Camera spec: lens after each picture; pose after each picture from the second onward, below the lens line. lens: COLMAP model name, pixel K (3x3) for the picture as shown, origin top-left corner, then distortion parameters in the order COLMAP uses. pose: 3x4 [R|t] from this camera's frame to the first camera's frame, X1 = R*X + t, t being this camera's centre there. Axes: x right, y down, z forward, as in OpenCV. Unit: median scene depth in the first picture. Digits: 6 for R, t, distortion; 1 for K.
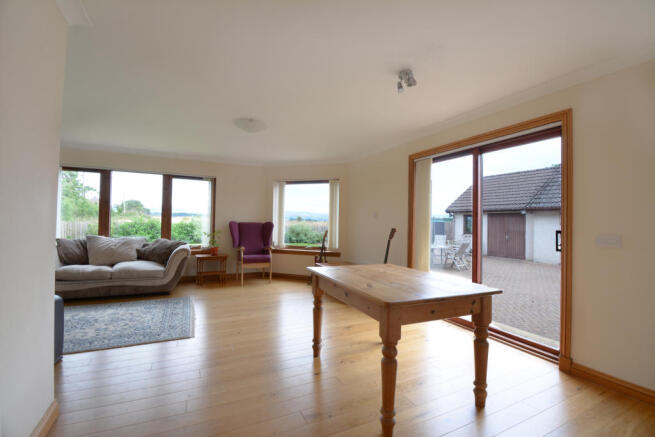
lens RADIAL K [[291.4, 0, 327.5], [0, 291.4, 218.5], [0, 0, 1]] dist [-0.000547, -0.000179]
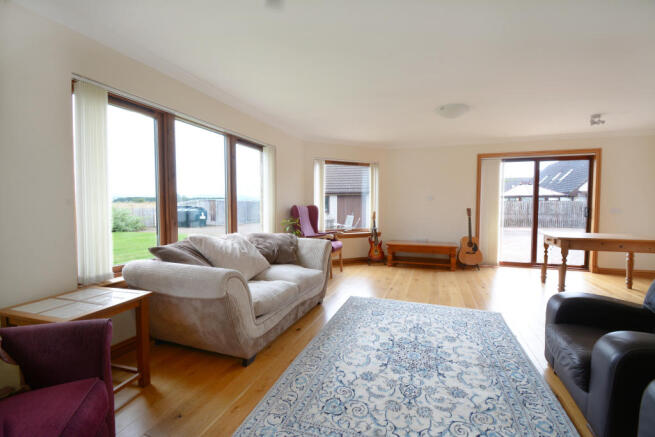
lens RADIAL K [[291.4, 0, 327.5], [0, 291.4, 218.5], [0, 0, 1]] dist [-0.000547, -0.000179]
pose [[0.698476, -0.056530, 0.713397, -1.220773], [0.010776, 0.997593, 0.068499, -0.013390], [-0.715552, -0.040157, 0.697404, 0.530021]]
